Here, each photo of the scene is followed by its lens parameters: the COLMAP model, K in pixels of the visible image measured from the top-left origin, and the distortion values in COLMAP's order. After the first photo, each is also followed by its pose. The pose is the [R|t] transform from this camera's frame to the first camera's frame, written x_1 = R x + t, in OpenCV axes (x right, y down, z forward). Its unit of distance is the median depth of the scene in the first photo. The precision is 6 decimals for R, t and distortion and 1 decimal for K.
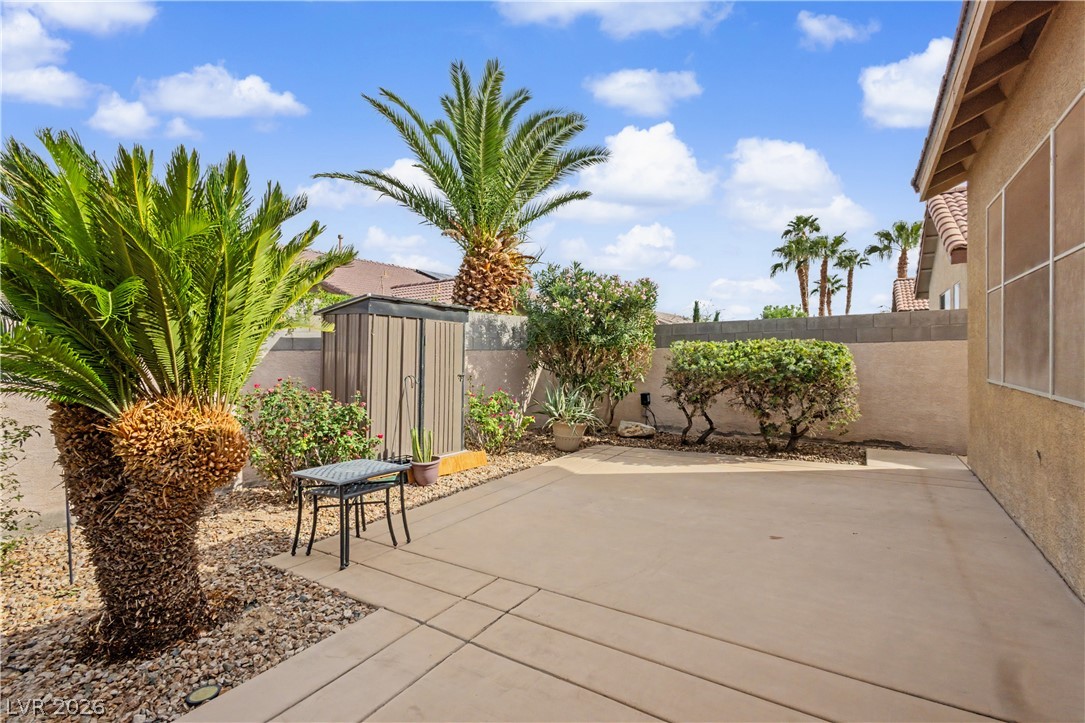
lens RADIAL K [[500.4, 0, 540.8], [0, 500.4, 363.4], [0, 0, 1]] dist [0.007277, -0.001162]
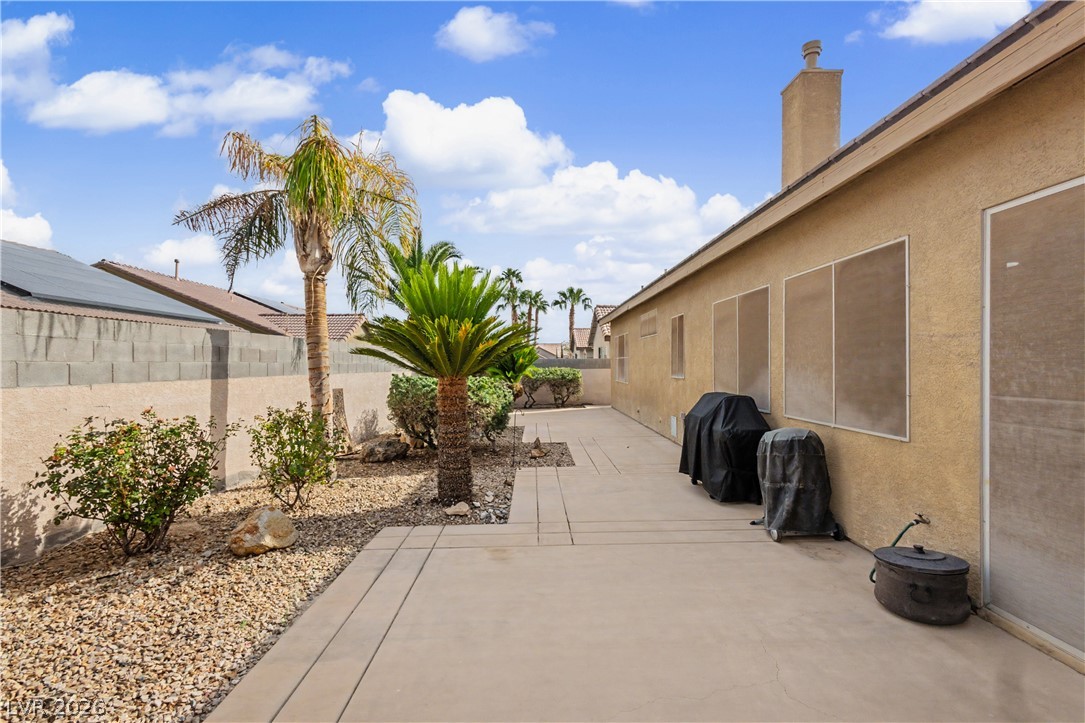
lens RADIAL K [[500.4, 0, 543.3], [0, 500.4, 366.2], [0, 0, 1]] dist [0.007277, -0.001162]
pose [[0.828170, 0.013852, 0.560305, -0.248882], [-0.004701, 0.999831, -0.017770, -0.001140], [-0.560457, 0.012083, 0.828095, -0.270529]]
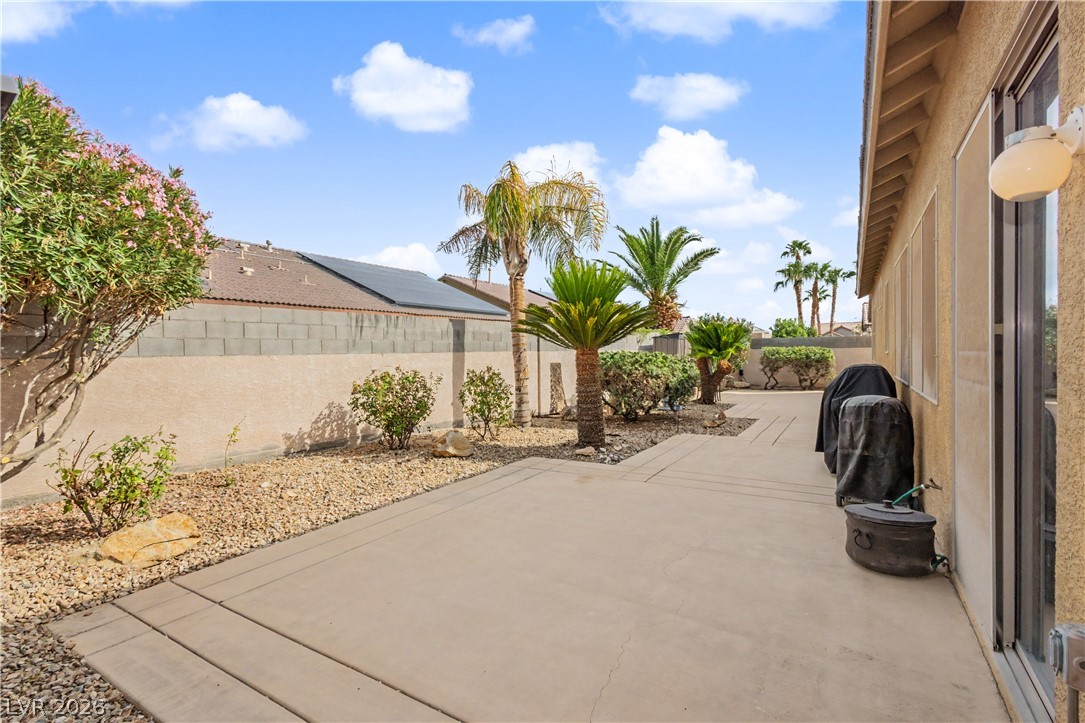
lens RADIAL K [[500.4, 0, 540.7], [0, 500.4, 359.8], [0, 0, 1]] dist [0.007277, -0.001162]
pose [[0.999735, 0.005492, 0.022339, -0.201925], [-0.005555, 0.999981, 0.002792, 0.004268], [-0.022323, -0.002916, 0.999747, -0.330058]]
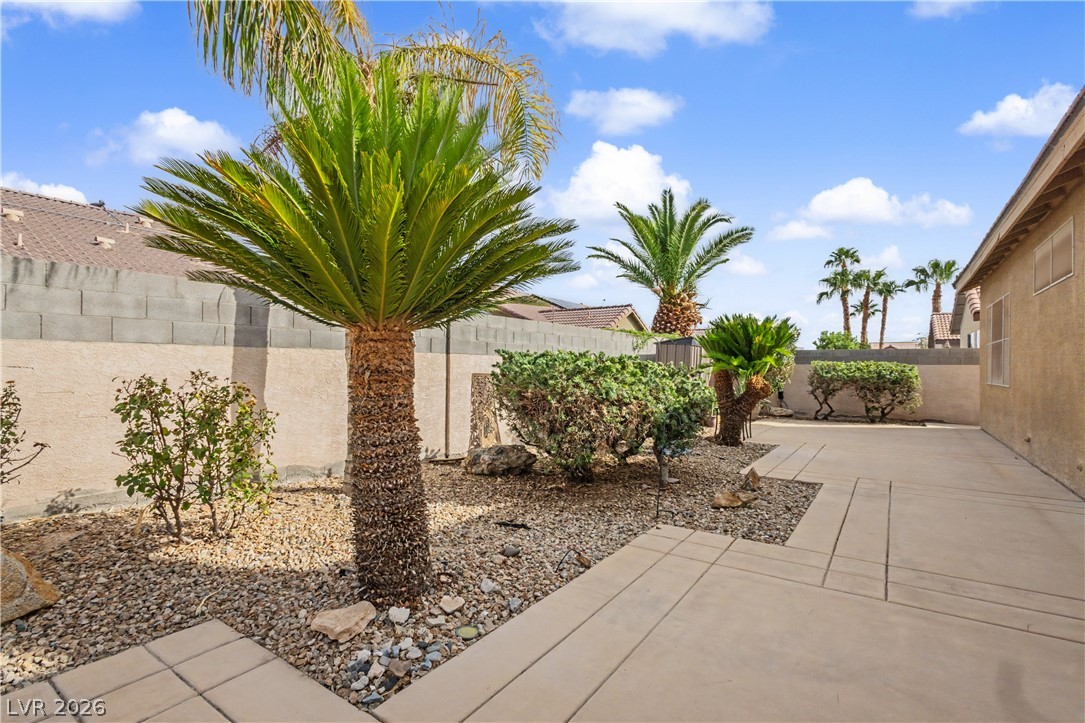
lens RADIAL K [[500.4, 0, 540.0], [0, 500.4, 362.9], [0, 0, 1]] dist [0.007277, -0.001162]
pose [[0.998907, 0.027763, -0.037608, -0.146306], [-0.028590, 0.999357, -0.021625, 0.006794], [0.036984, 0.022677, 0.999059, -0.188665]]
